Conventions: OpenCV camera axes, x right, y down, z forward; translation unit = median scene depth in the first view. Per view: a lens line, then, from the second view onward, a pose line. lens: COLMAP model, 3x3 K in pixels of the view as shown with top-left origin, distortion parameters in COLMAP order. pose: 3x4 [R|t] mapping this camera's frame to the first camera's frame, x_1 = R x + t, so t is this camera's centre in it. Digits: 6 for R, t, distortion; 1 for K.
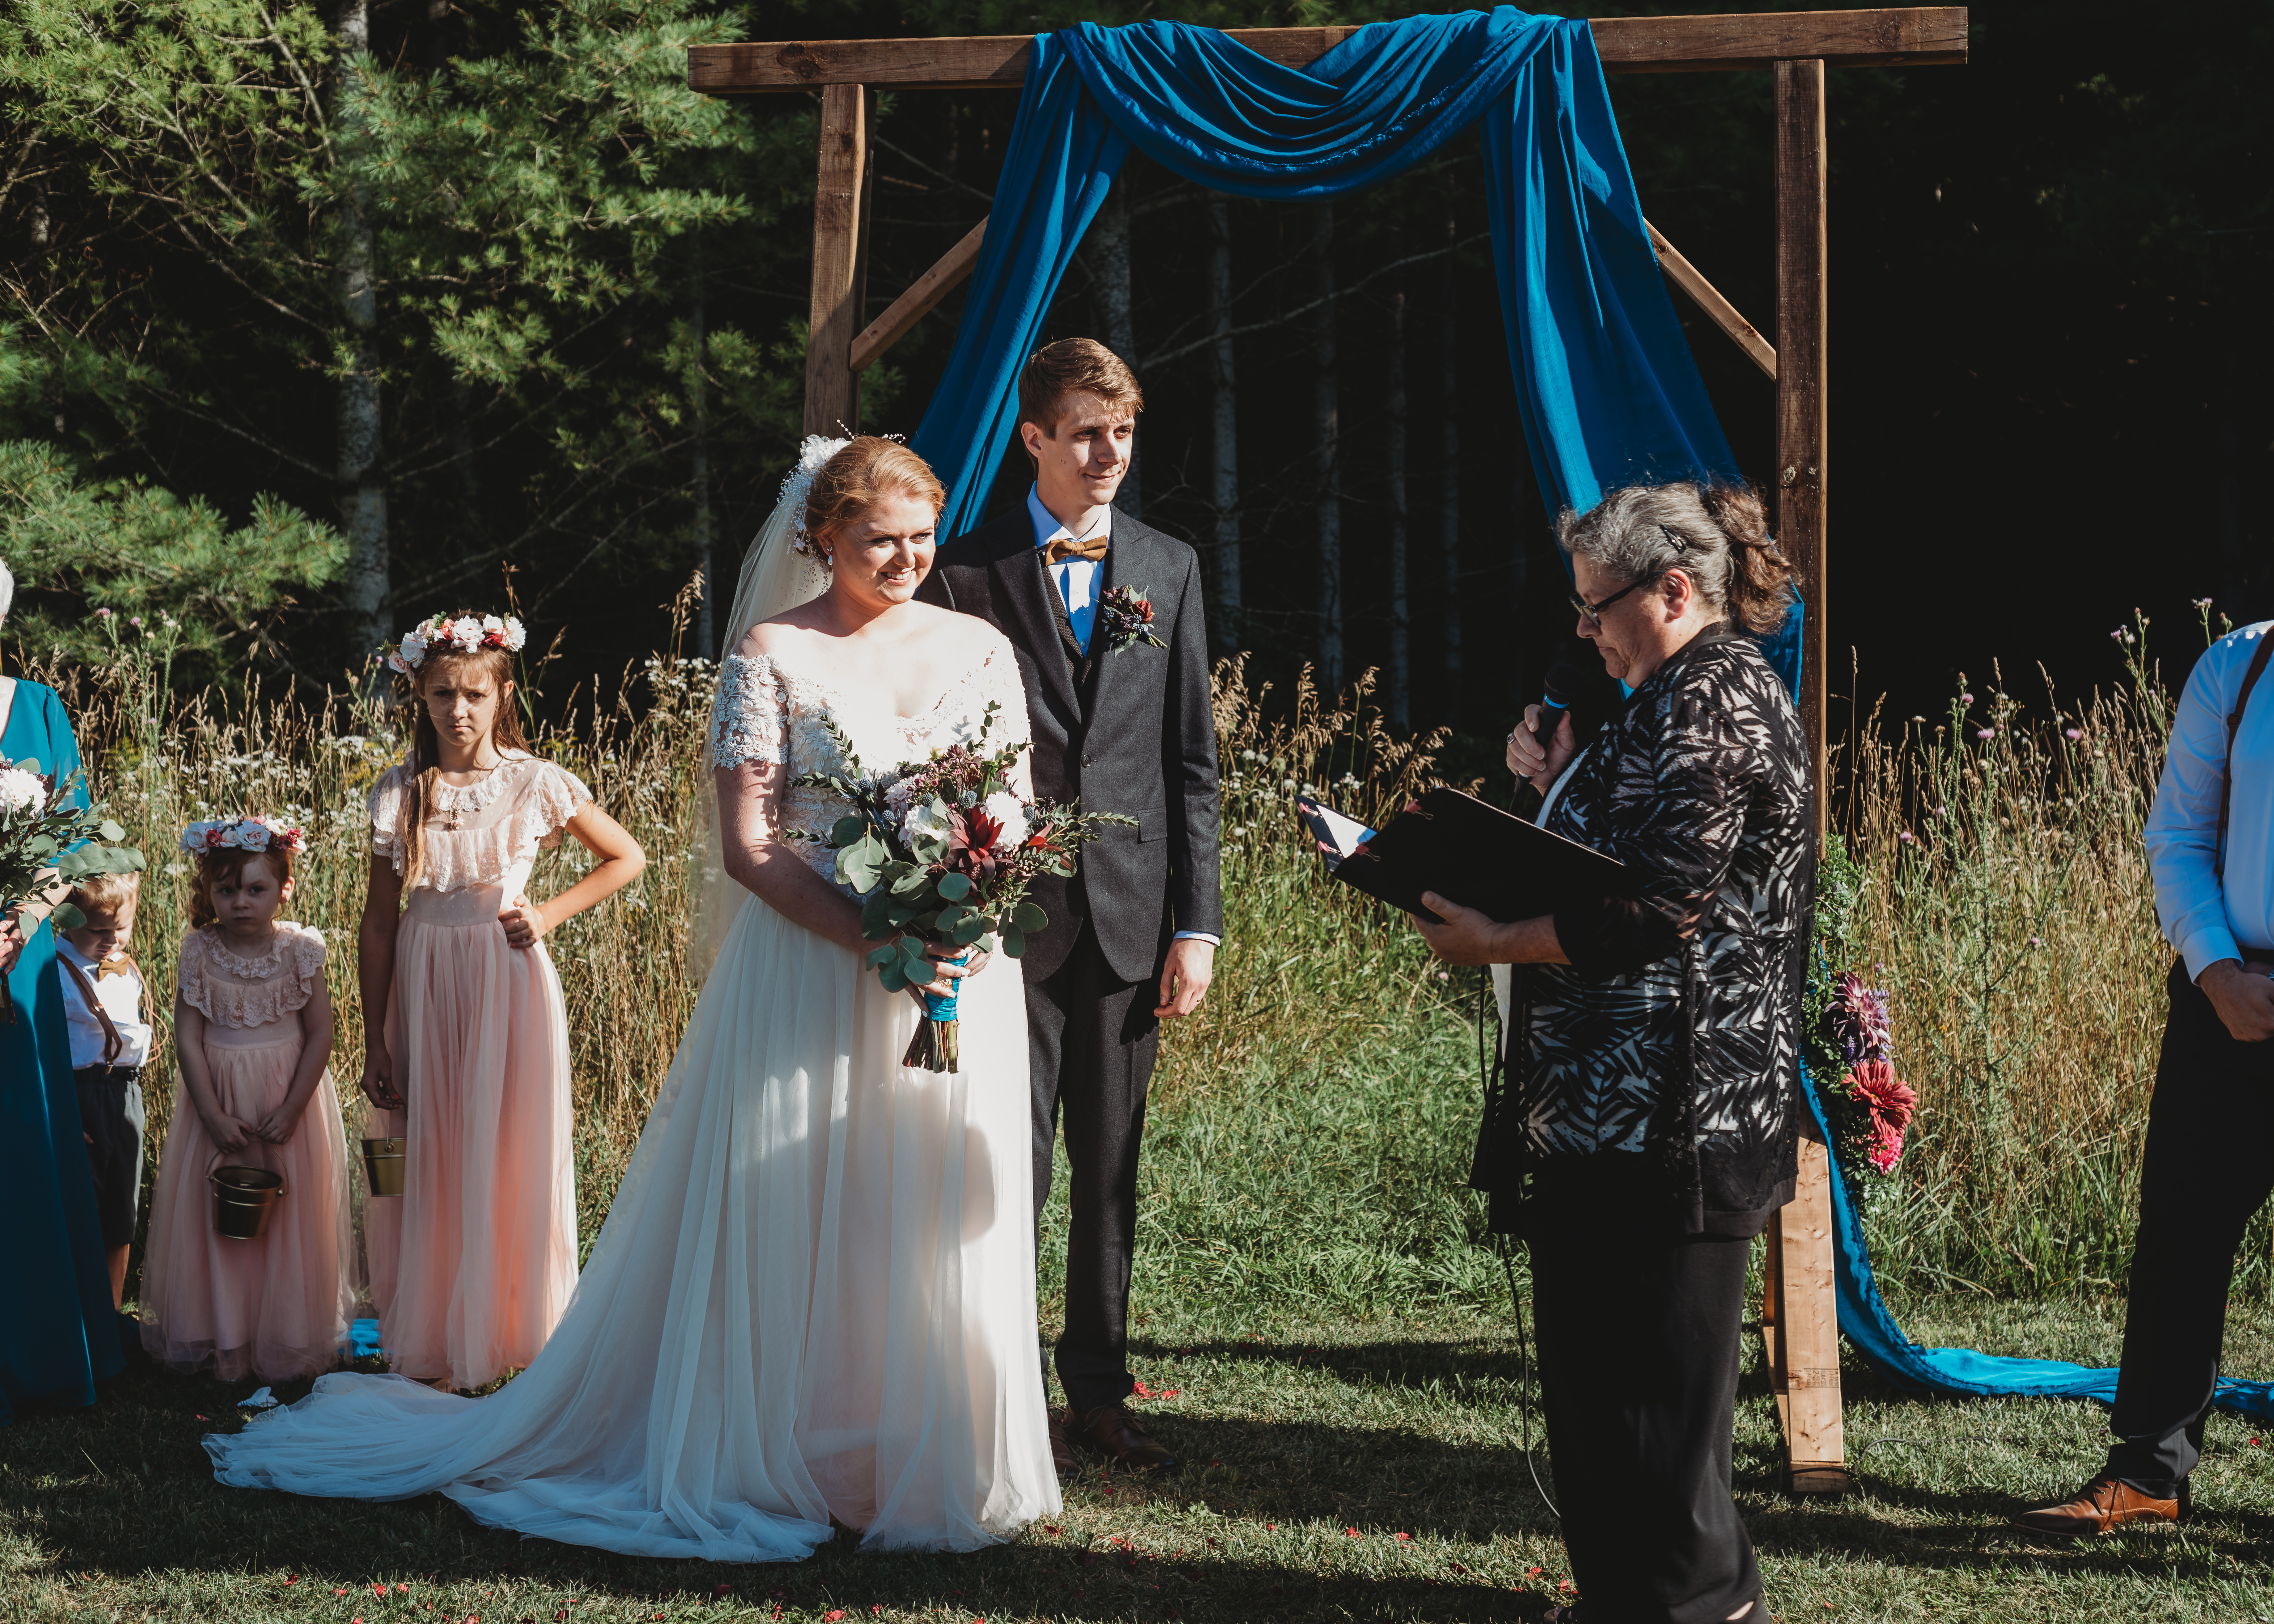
lens RADIAL K [[3579.4, 0, 1201.1], [0, 3579.4, 778.5], [0, 0, 1]] dist [-0.016238, 0.000000]
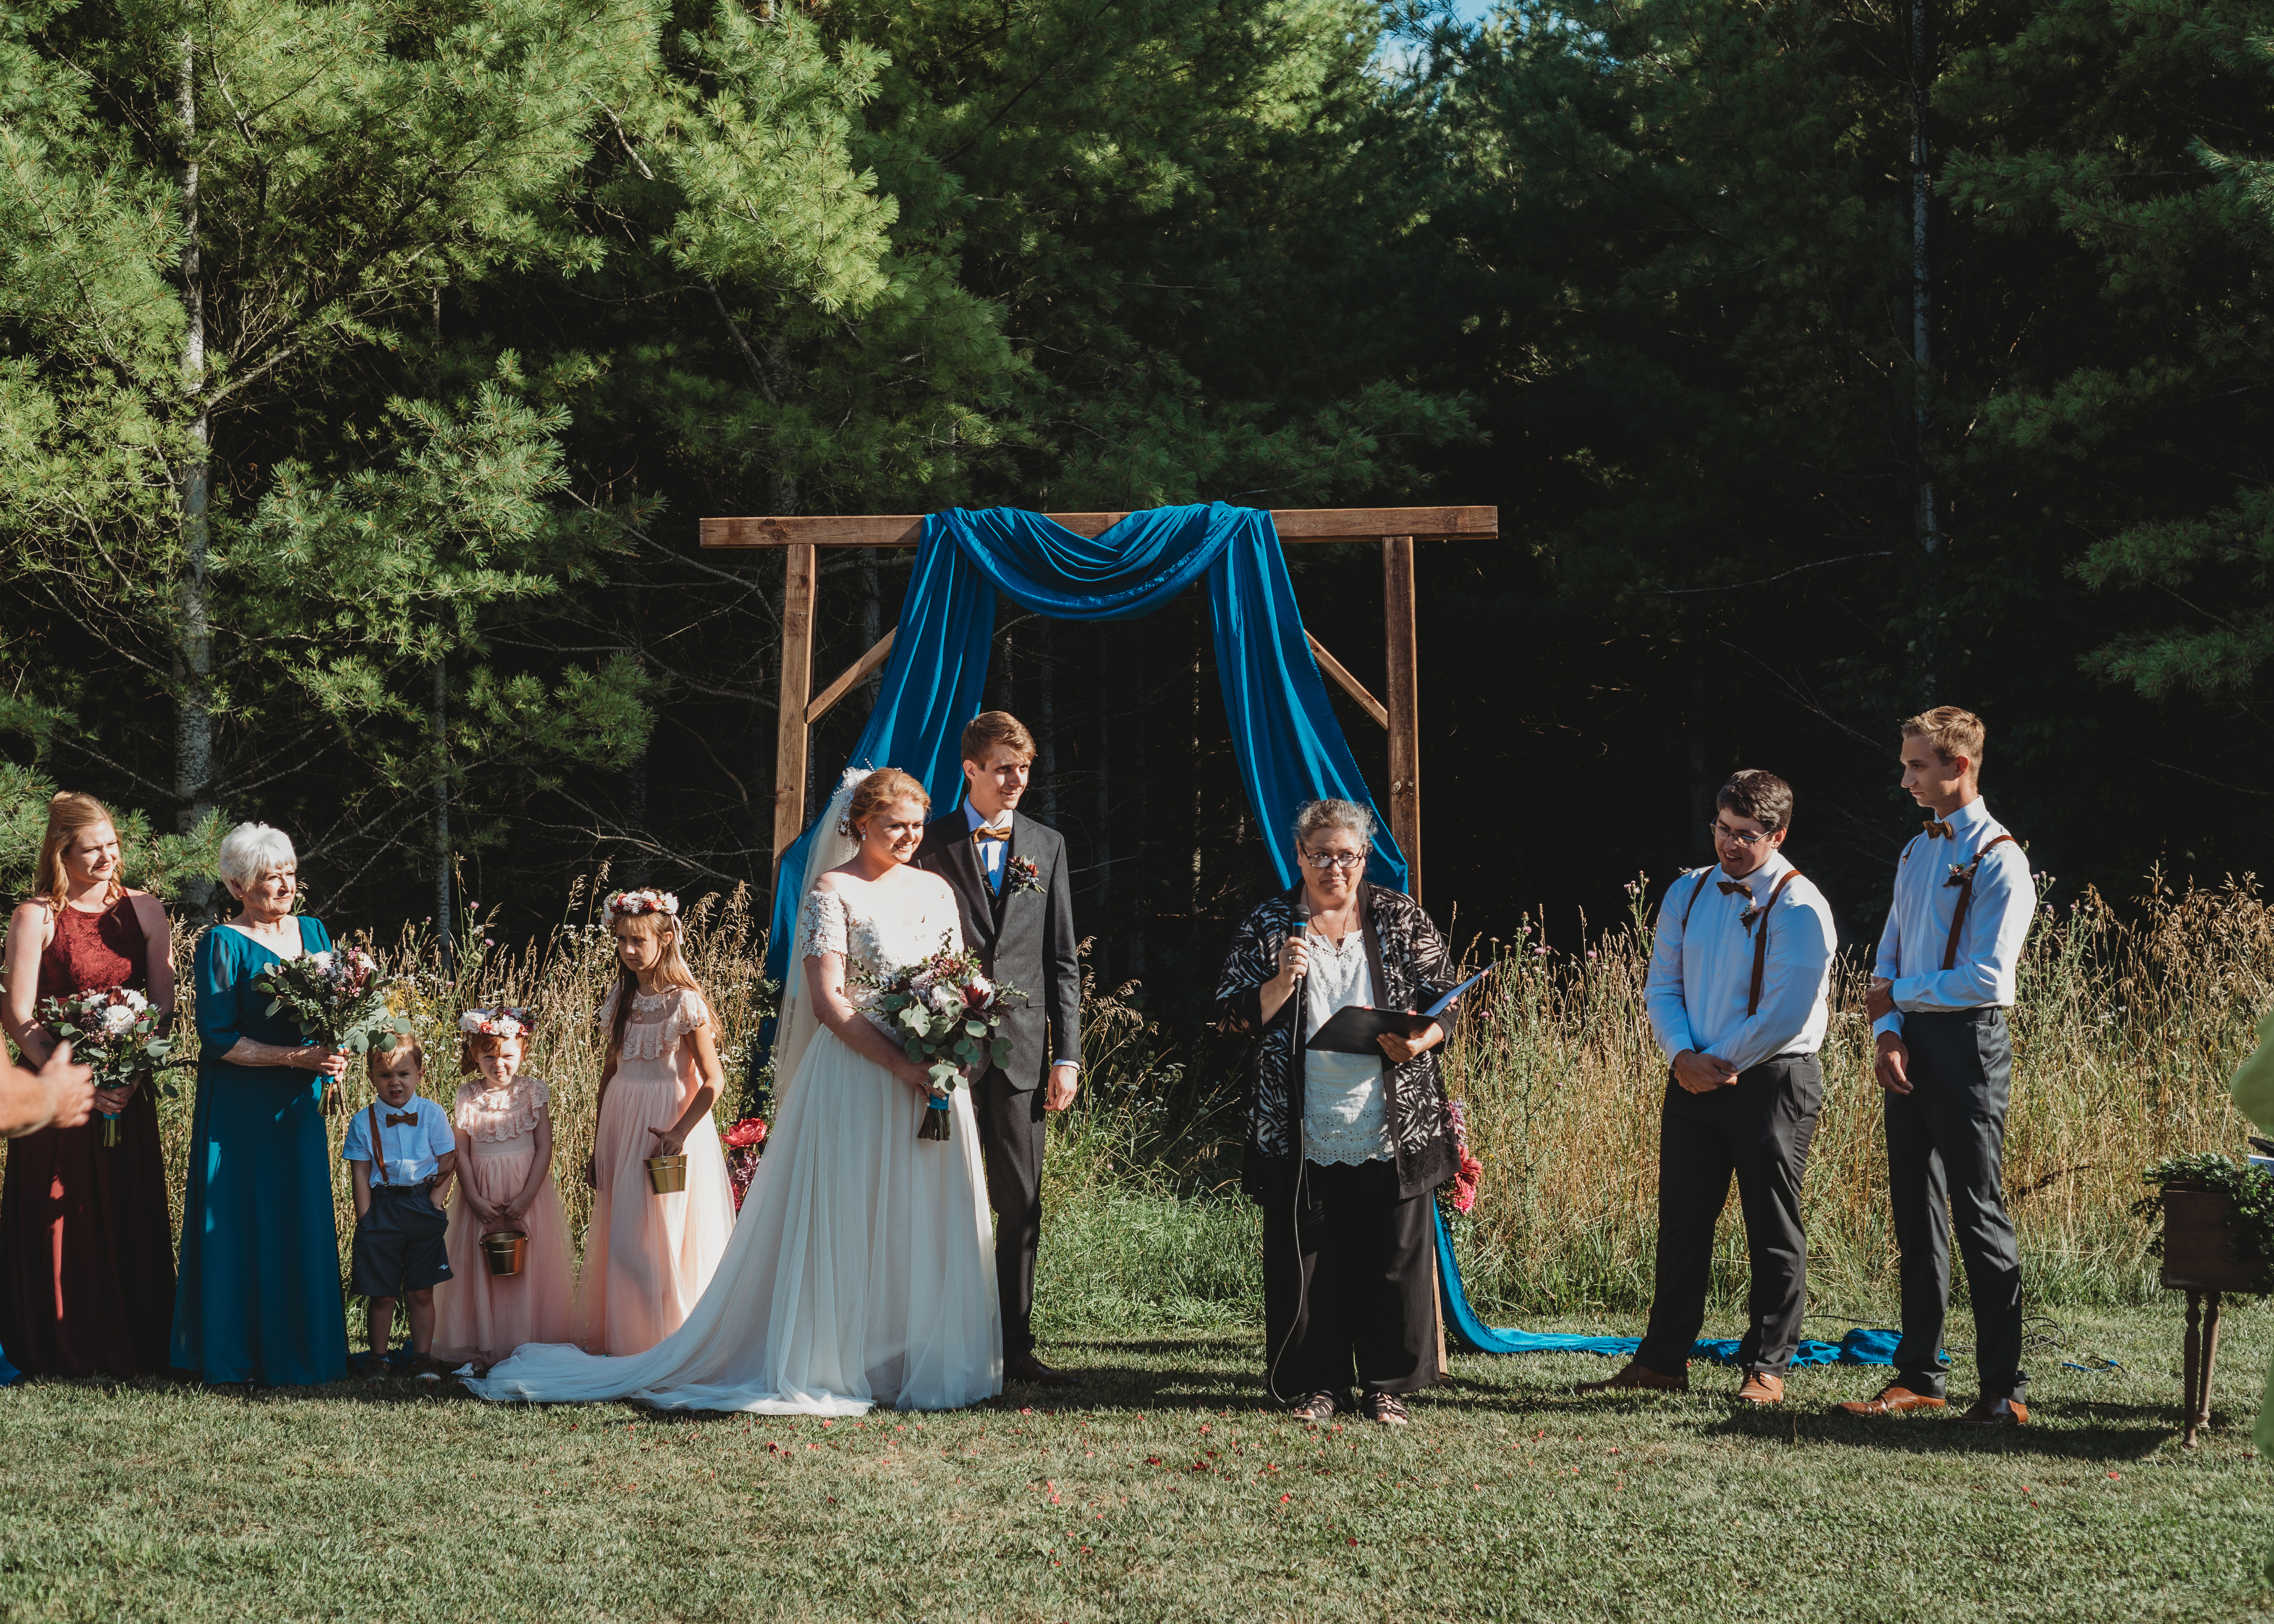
lens RADIAL K [[3784.7, 0, 1130.3], [0, 3784.7, 776.3], [0, 0, 1]] dist [0.009666, 0.000000]
pose [[0.992485, -0.005257, 0.122255, -0.169102], [0.015940, 0.996119, -0.086564, 0.058748], [-0.121325, 0.087862, 0.988717, -0.702602]]
